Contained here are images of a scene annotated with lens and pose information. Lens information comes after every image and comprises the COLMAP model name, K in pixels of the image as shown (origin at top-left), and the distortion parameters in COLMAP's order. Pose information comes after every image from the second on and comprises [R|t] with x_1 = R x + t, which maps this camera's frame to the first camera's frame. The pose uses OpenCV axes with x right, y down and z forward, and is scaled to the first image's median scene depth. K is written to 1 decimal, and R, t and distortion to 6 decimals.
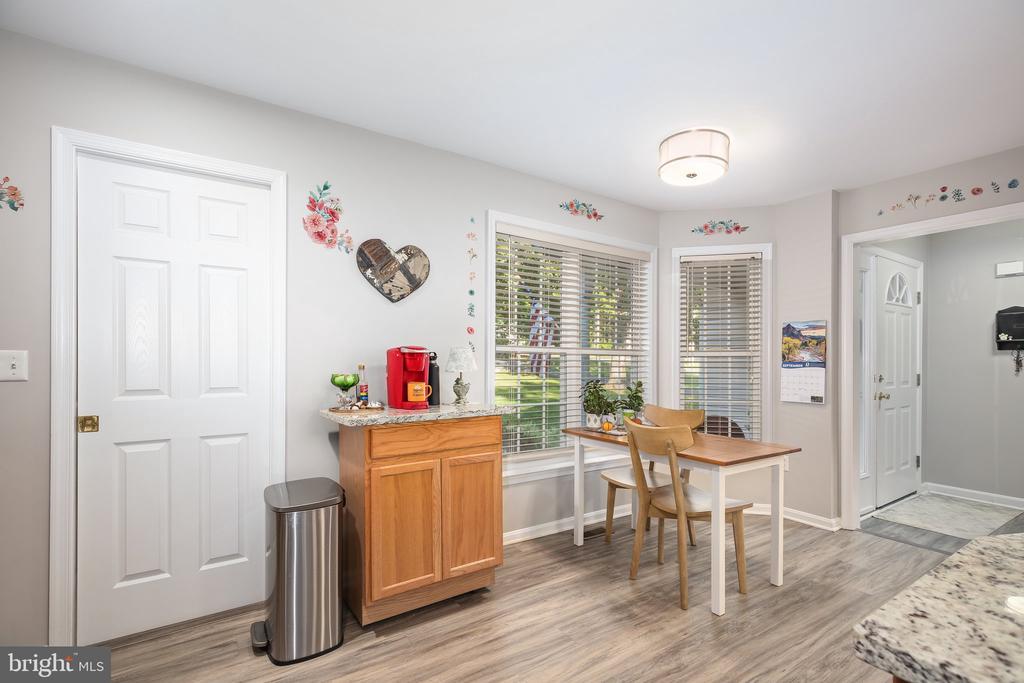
lens RADIAL K [[477.1, 0, 505.4], [0, 477.1, 356.8], [0, 0, 1]] dist [-0.019691, 0.010397]
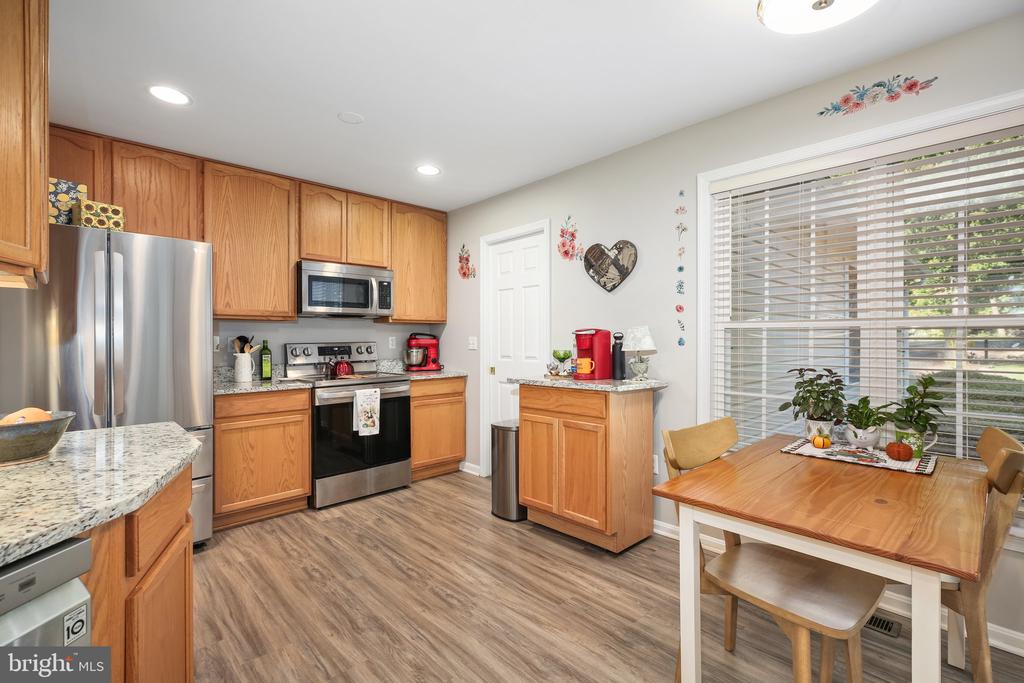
lens RADIAL K [[464.2, 0, 511.9], [0, 464.2, 335.7], [0, 0, 1]] dist [-0.000090, 0.000327]
pose [[0.157841, -0.012418, -0.987386, 0.883976], [0.014447, 0.999843, -0.010265, 0.004802], [0.987359, -0.012645, 0.157996, 0.567432]]
